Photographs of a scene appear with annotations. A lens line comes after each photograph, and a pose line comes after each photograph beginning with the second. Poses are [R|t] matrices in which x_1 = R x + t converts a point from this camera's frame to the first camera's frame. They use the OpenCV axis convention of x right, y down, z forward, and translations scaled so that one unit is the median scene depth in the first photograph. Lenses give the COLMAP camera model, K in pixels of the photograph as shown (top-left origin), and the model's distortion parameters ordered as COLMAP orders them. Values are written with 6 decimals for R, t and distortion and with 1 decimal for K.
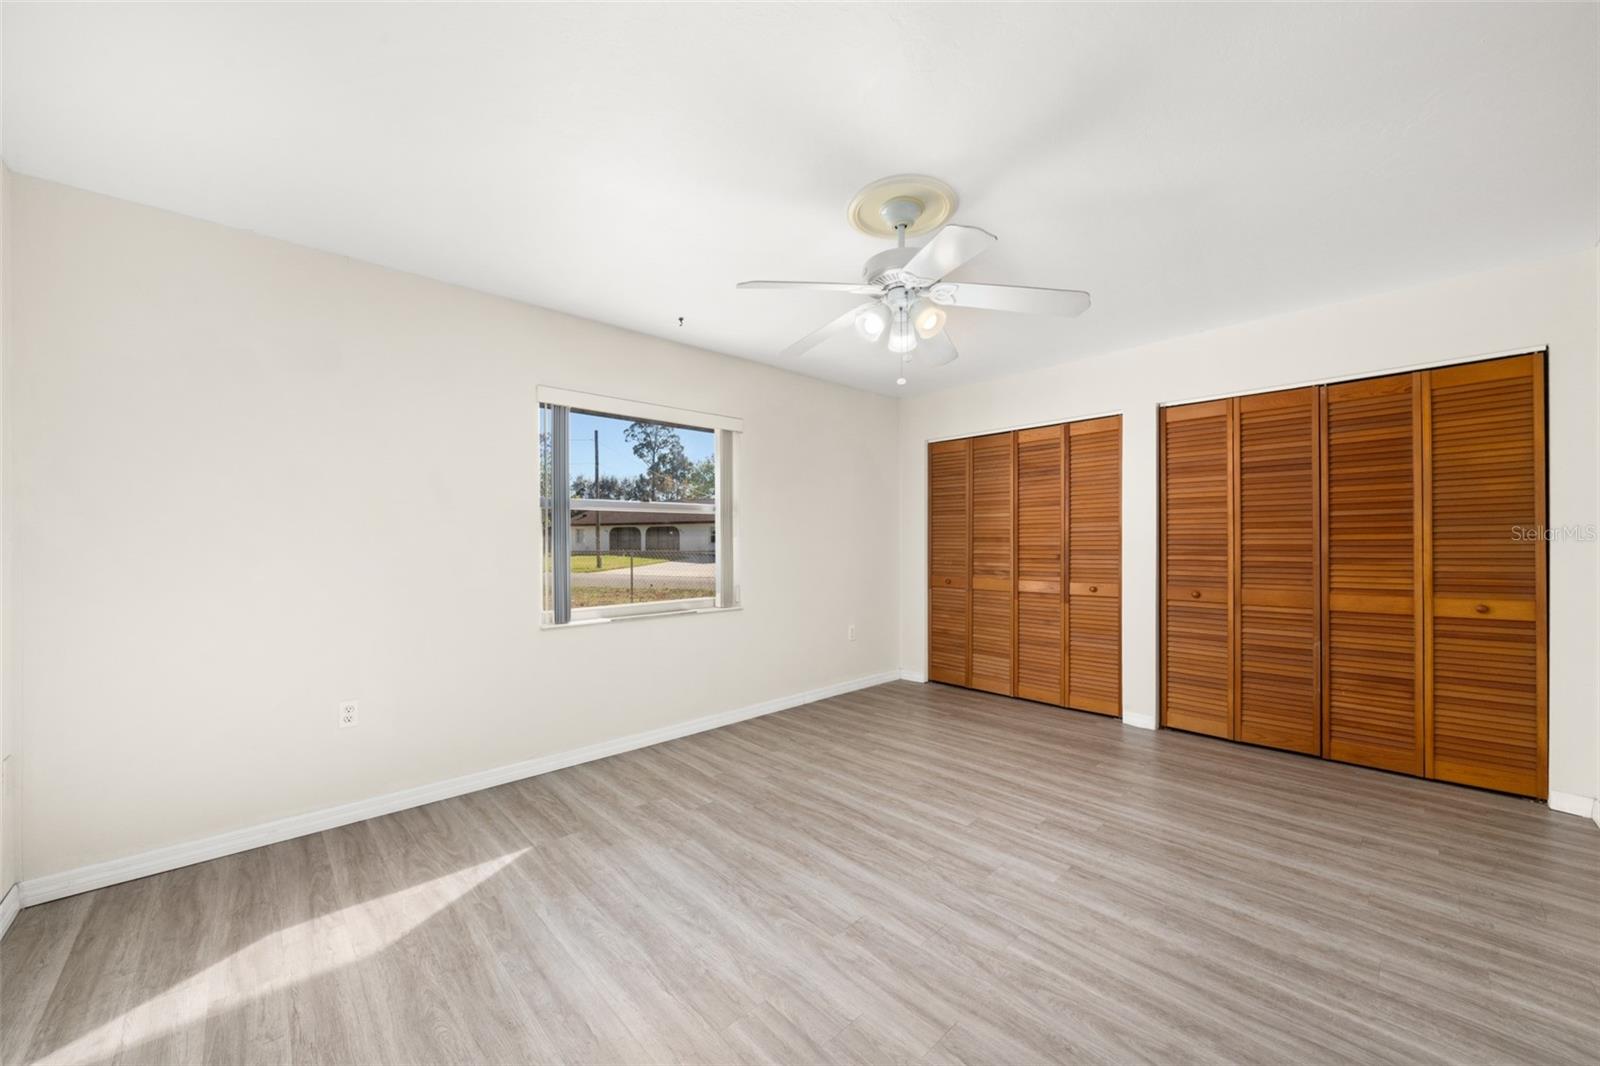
lens RADIAL K [[573.9, 0, 789.0], [0, 573.9, 539.0], [0, 0, 1]] dist [-0.002049, 0.000123]
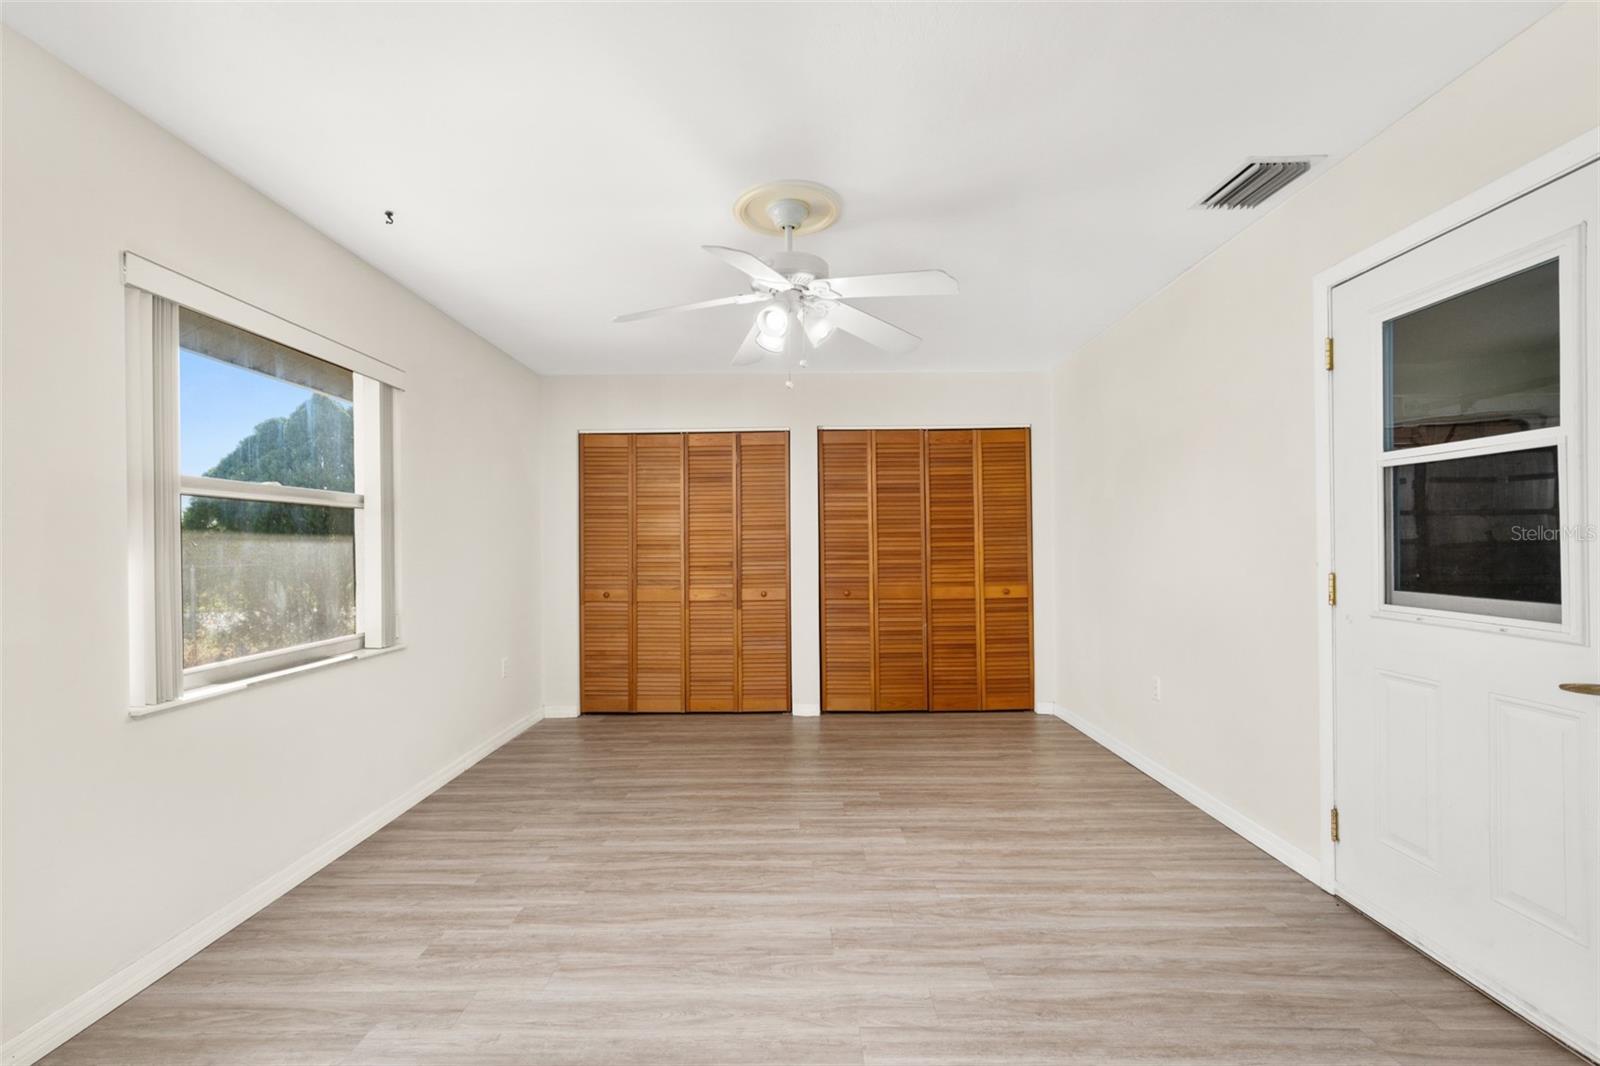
lens RADIAL K [[687.0, 0, 770.5], [0, 687.0, 542.8], [0, 0, 1]] dist [0.002250, 0.000122]
pose [[0.703621, 0.003210, 0.710569, -0.456476], [0.001377, 0.999982, -0.005881, 0.002031], [-0.710575, 0.005117, 0.703603, 0.139590]]
